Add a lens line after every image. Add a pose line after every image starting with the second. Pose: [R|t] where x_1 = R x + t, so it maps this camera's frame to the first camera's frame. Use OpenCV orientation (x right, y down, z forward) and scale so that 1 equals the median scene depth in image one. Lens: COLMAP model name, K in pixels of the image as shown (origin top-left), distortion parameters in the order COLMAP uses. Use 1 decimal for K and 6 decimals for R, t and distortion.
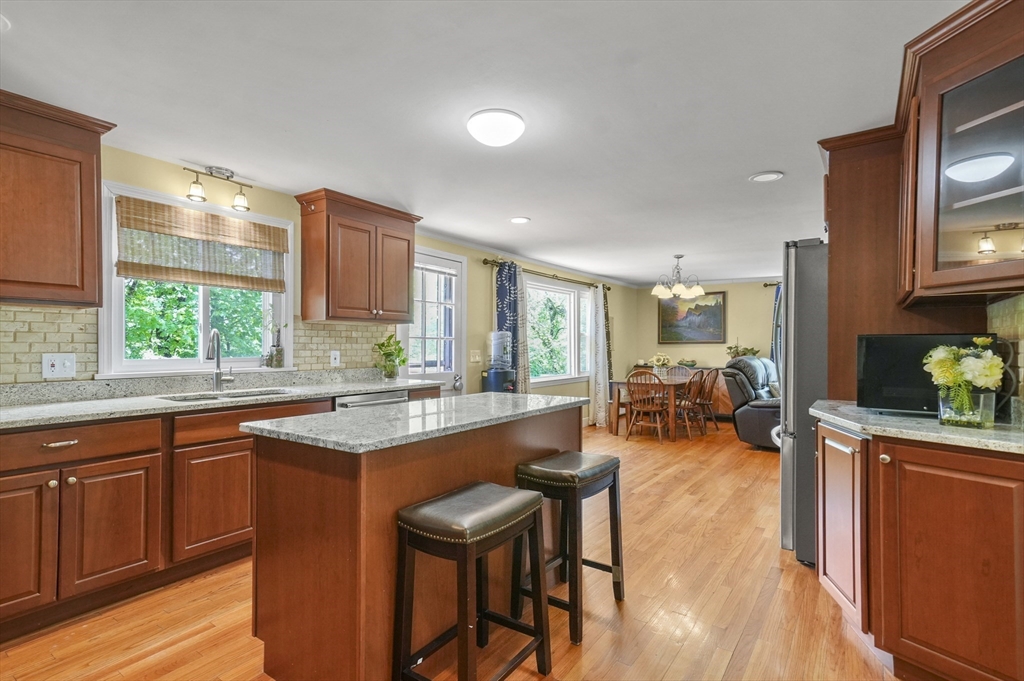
lens RADIAL K [[498.1, 0, 515.7], [0, 498.1, 344.6], [0, 0, 1]] dist [0.016810, 0.000328]
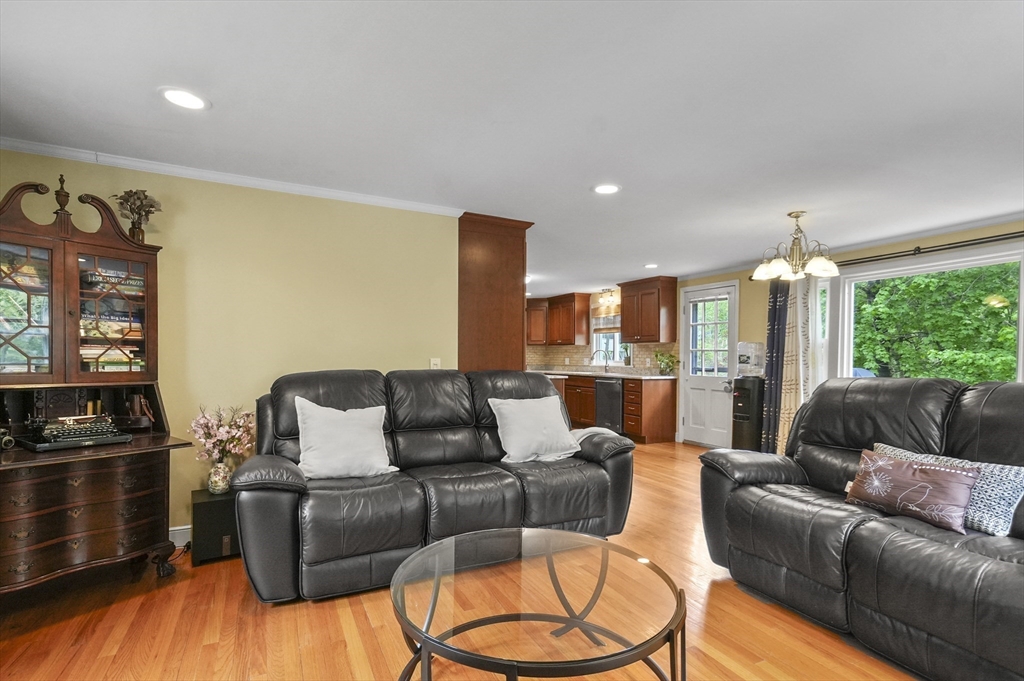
lens RADIAL K [[493.0, 0, 512.7], [0, 493.0, 337.1], [0, 0, 1]] dist [0.015820, 0.000834]
pose [[-0.460834, -0.045801, -0.886304, 0.797372], [-0.011246, 0.998889, -0.045772, 0.011982], [0.887415, -0.011126, -0.460836, 0.723484]]
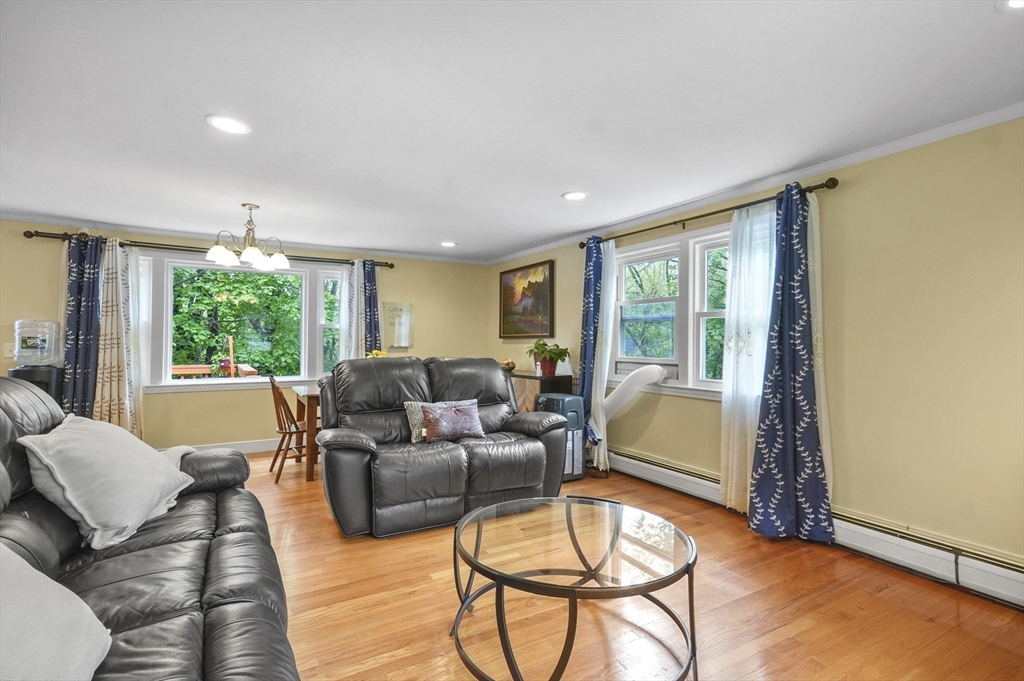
lens RADIAL K [[493.0, 0, 512.7], [0, 493.0, 337.1], [0, 0, 1]] dist [0.015820, 0.000834]
pose [[0.911642, -0.000819, -0.410984, 0.698729], [-0.003610, 0.999943, -0.010001, 0.004412], [0.410969, 0.010601, 0.911588, 0.406231]]
